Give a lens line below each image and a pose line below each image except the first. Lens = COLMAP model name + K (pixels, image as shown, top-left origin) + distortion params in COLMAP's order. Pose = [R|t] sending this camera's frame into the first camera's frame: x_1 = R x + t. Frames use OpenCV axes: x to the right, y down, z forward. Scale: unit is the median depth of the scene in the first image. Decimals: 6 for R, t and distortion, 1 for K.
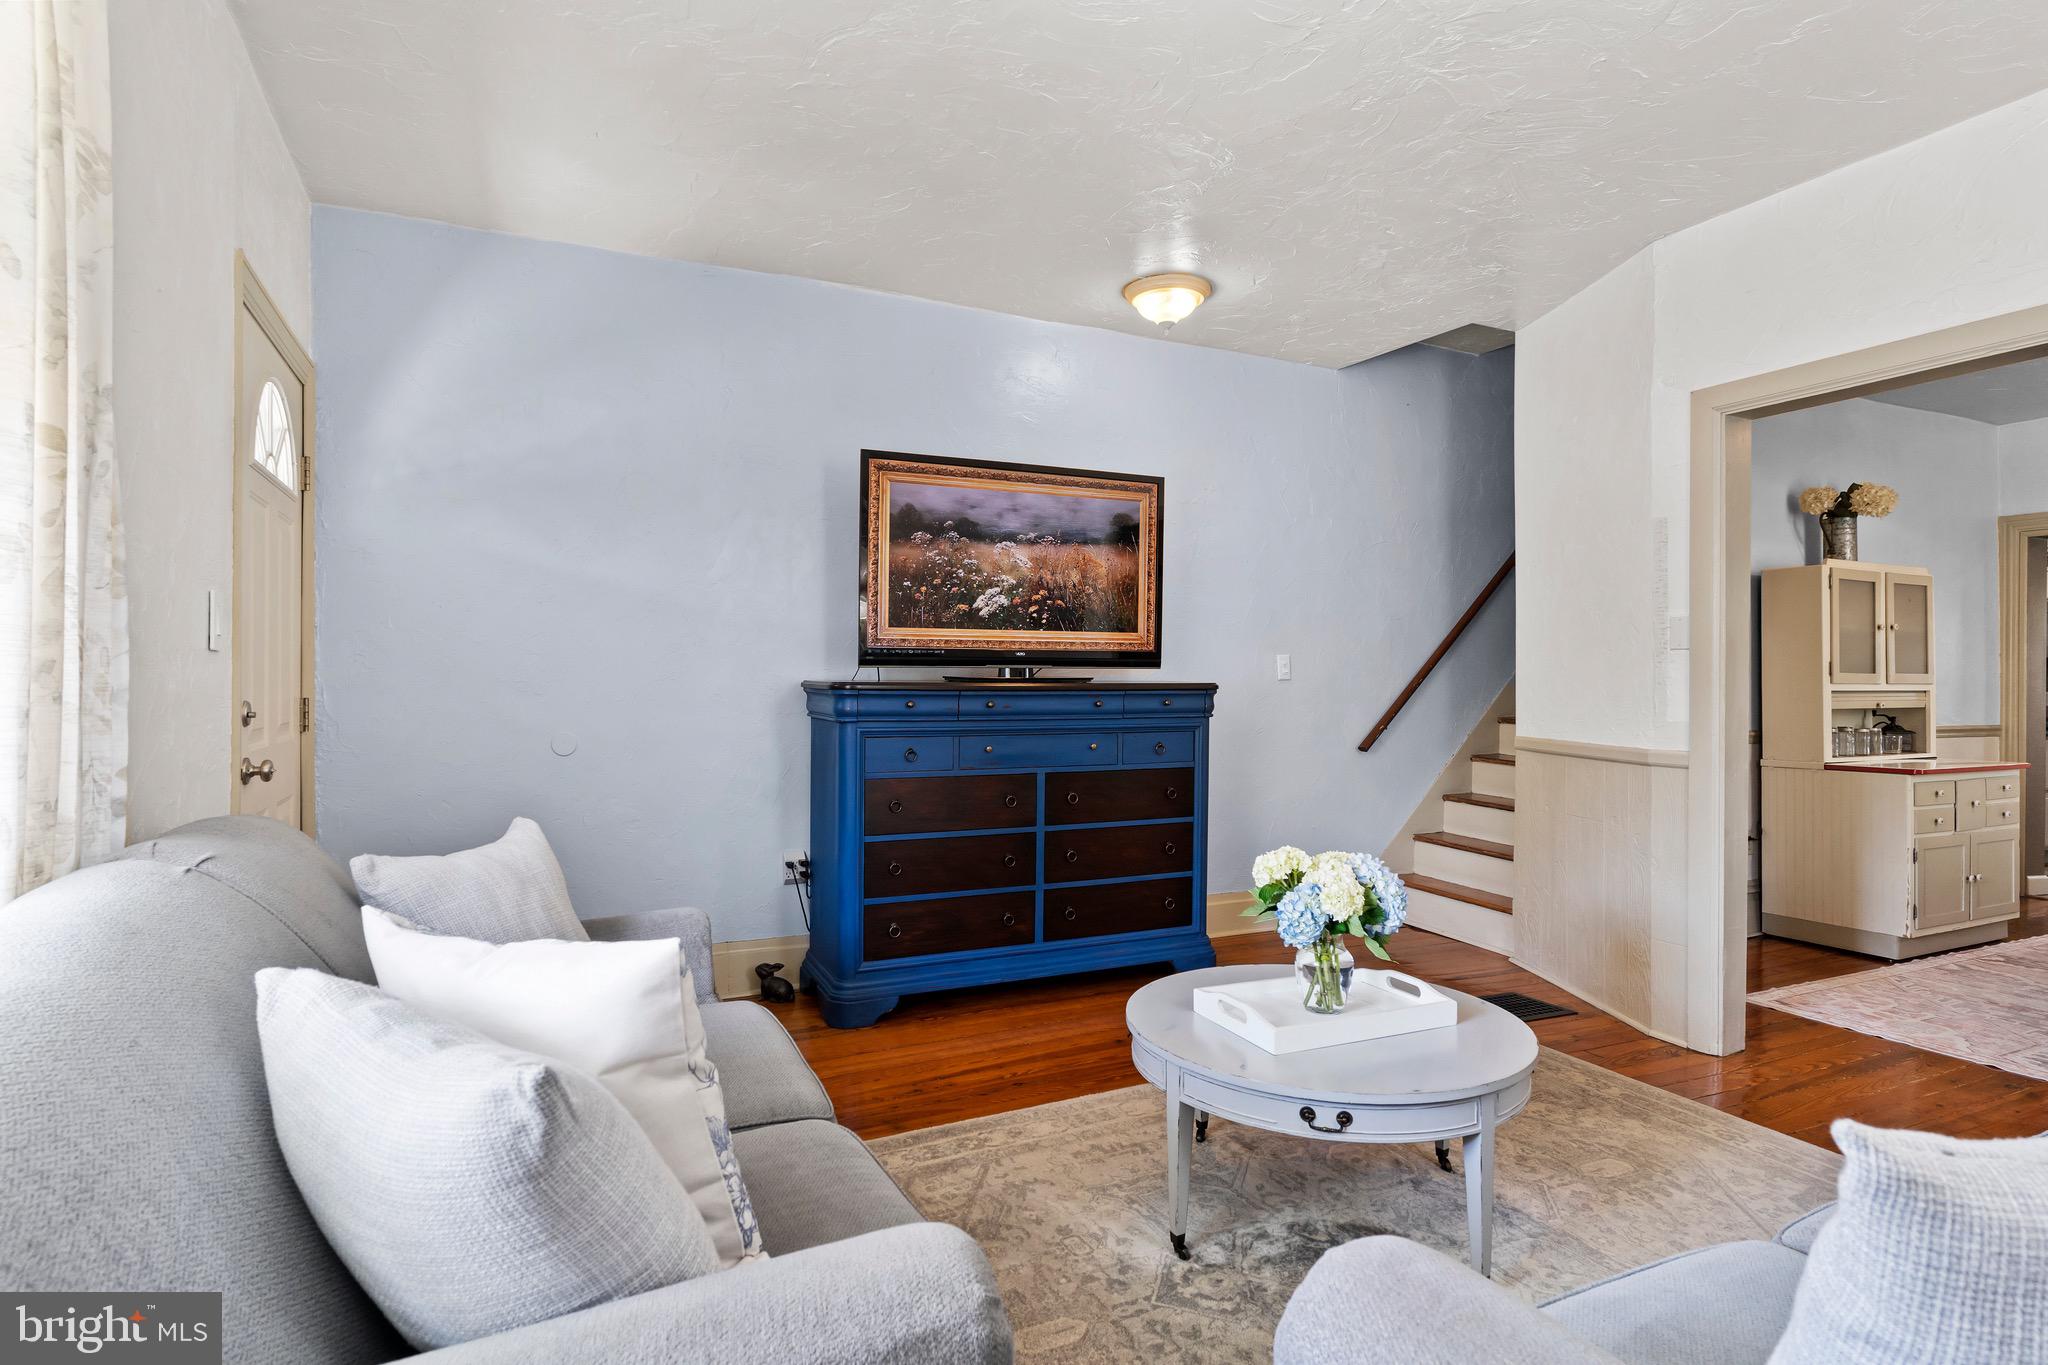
lens RADIAL K [[1053.1, 0, 1020.0], [0, 1053.1, 677.2], [0, 0, 1]] dist [-0.000885, 0.002358]
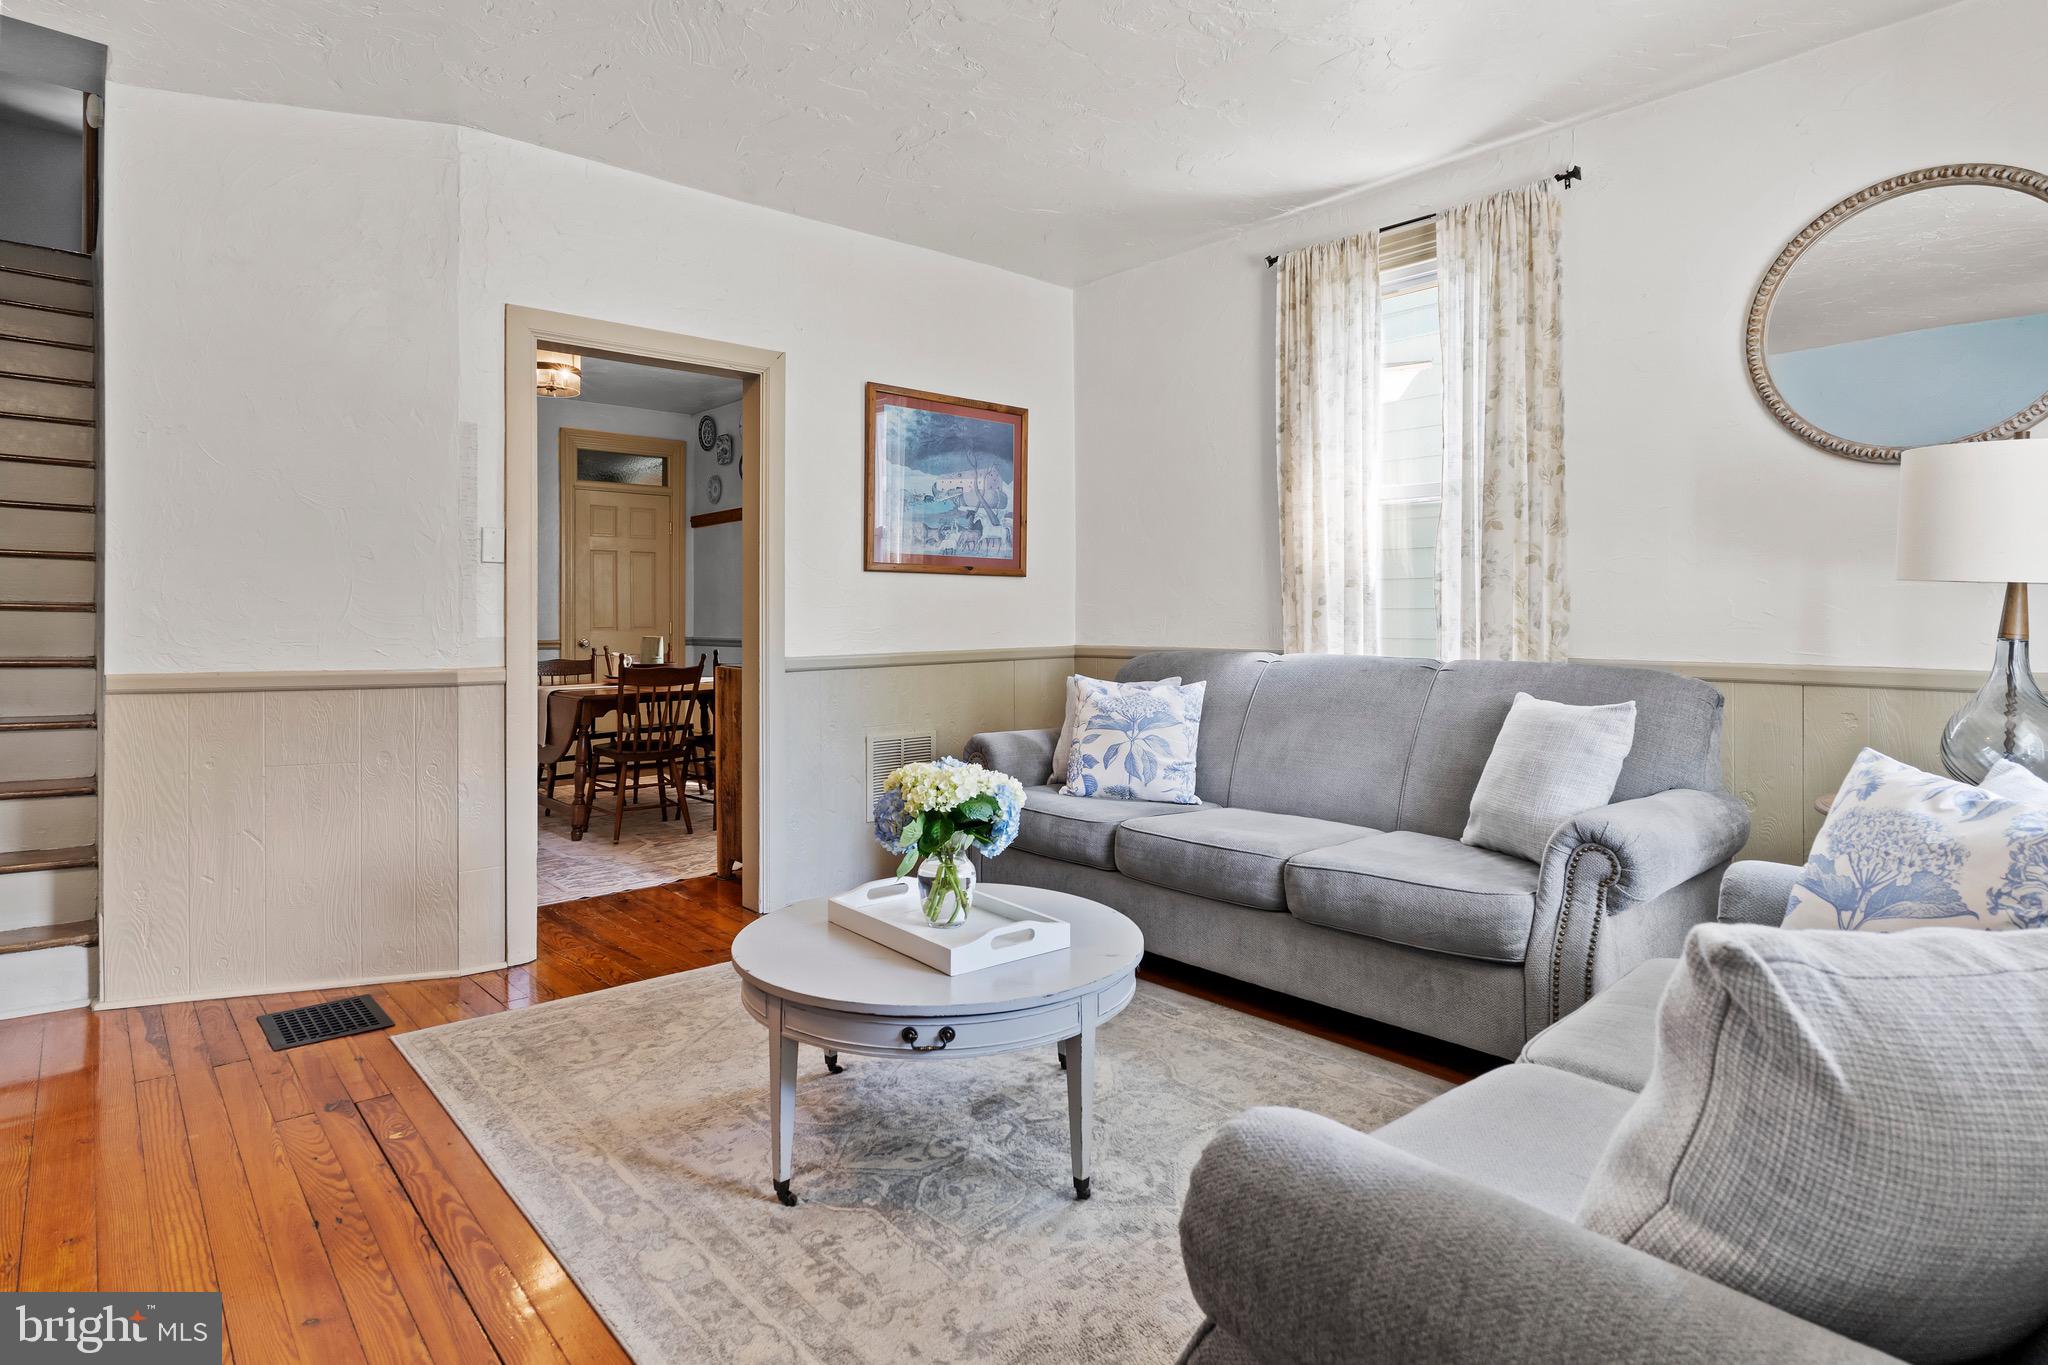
lens RADIAL K [[1064.1, 0, 1021.5], [0, 1064.1, 606.3], [0, 0, 1]] dist [-0.001557, 0.000333]
pose [[-0.272112, 0.004485, 0.962255, -0.541232], [-0.003295, 0.999979, -0.005593, 0.020947], [-0.962260, -0.004692, -0.272091, 0.954153]]
